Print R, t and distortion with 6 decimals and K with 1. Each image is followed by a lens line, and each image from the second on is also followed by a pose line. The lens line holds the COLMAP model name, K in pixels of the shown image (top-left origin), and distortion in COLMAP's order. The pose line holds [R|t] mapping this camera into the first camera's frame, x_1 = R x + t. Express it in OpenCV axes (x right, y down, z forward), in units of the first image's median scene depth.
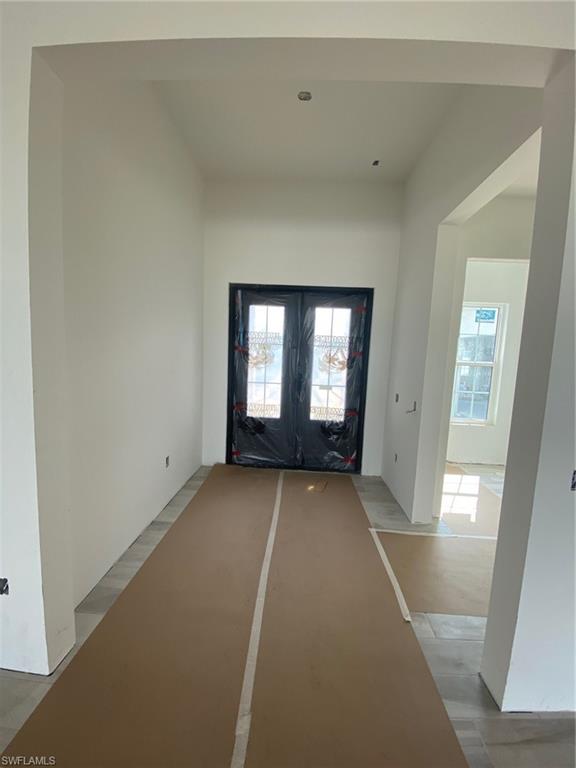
lens RADIAL K [[312.1, 0, 288.0], [0, 312.1, 384.0], [0, 0, 1]] dist [0.026068, -0.026260]
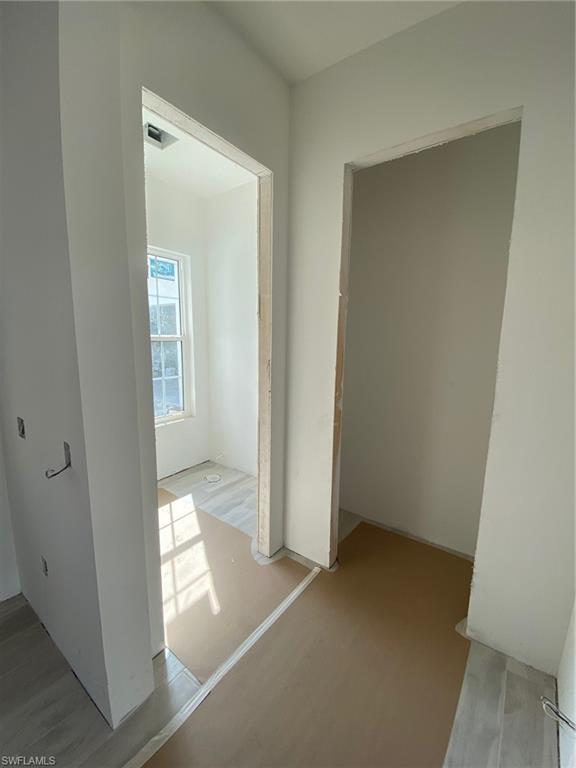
lens RADIAL K [[312.1, 0, 288.0], [0, 312.1, 384.0], [0, 0, 1]] dist [0.026068, -0.026260]
pose [[0.559859, -0.160058, 0.812982, 0.172151], [0.096572, 0.987083, 0.127830, -0.025195], [-0.822941, 0.006945, 0.568085, 0.373969]]
